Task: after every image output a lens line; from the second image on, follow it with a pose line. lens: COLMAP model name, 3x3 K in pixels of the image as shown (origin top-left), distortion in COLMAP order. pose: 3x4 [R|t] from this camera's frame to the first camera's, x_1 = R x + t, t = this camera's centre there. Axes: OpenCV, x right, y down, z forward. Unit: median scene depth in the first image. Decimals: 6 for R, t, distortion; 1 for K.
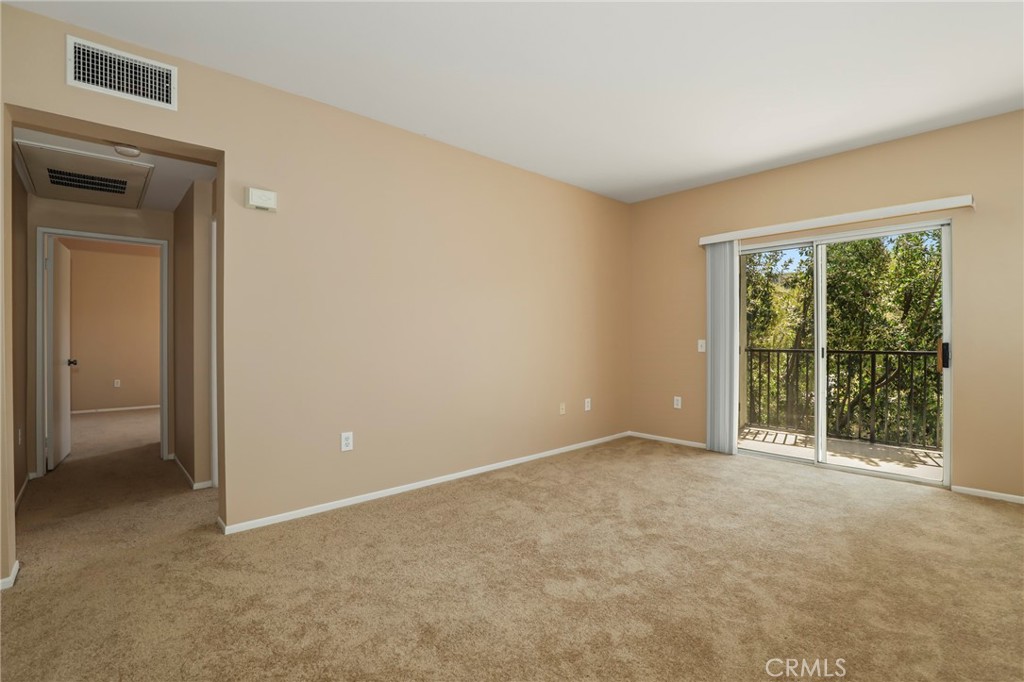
lens RADIAL K [[477.0, 0, 511.3], [0, 477.0, 340.0], [0, 0, 1]] dist [-0.015175, -0.000235]
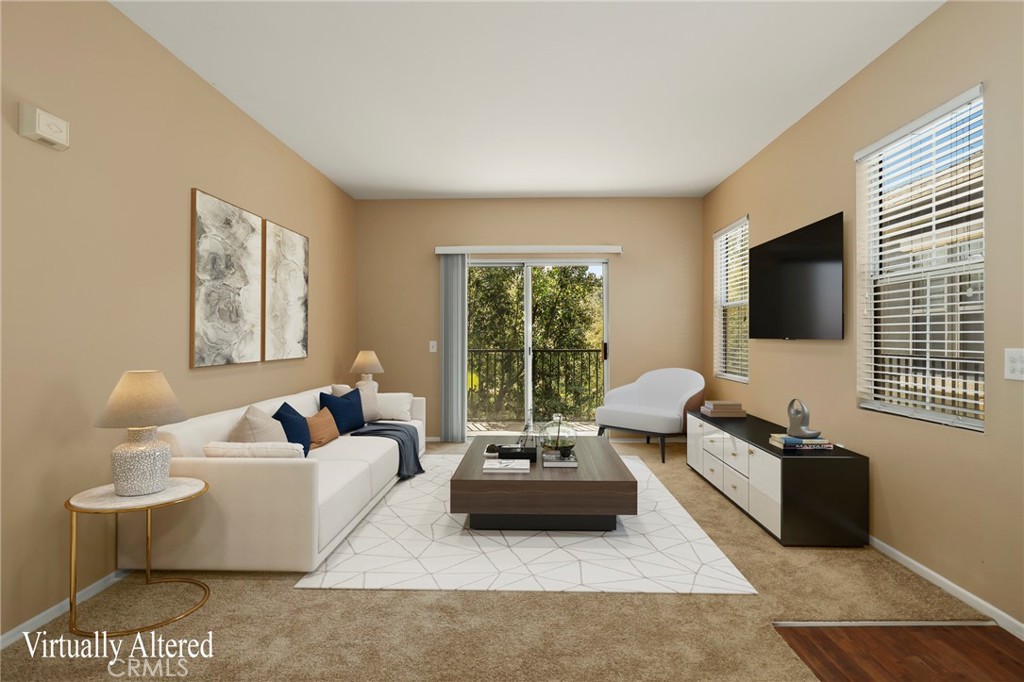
lens RADIAL K [[547.3, 0, 512.8], [0, 547.3, 339.2], [0, 0, 1]] dist [-0.002660, -0.000500]
pose [[0.698784, 0.001704, 0.715330, -0.378340], [0.004126, 0.999971, -0.006413, 0.003574], [-0.715320, 0.007433, 0.698757, 0.002793]]
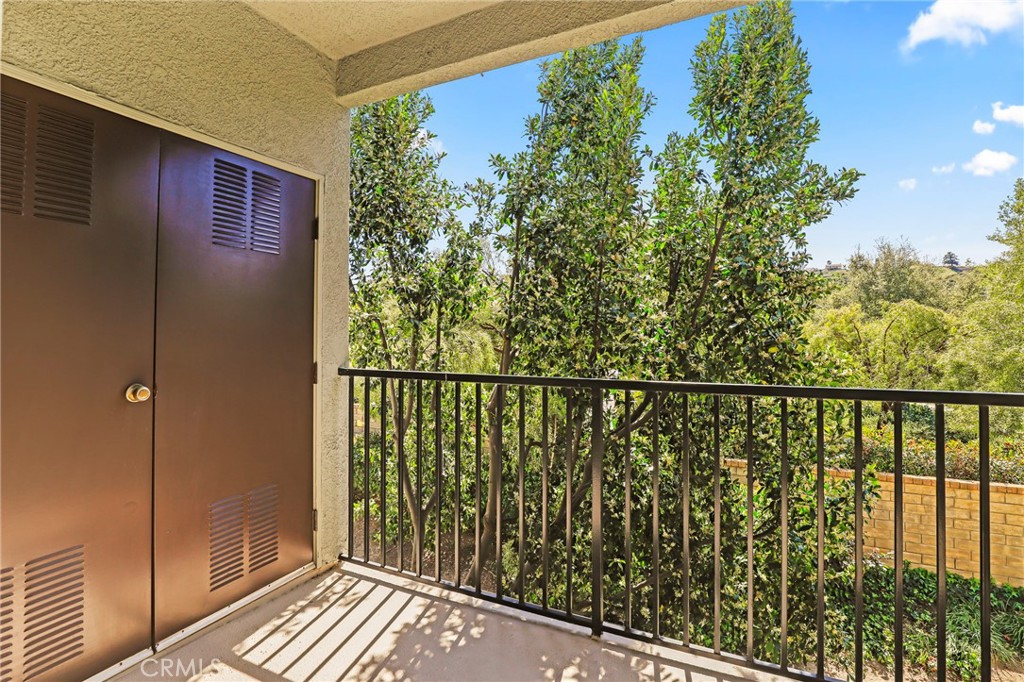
lens RADIAL K [[477.0, 0, 513.1], [0, 477.0, 338.9], [0, 0, 1]] dist [-0.015175, -0.000235]
pose [[0.935469, -0.004139, 0.353385, 0.615423], [0.010637, 0.999808, -0.016450, 0.001596], [-0.353250, 0.019148, 0.935333, 0.723775]]
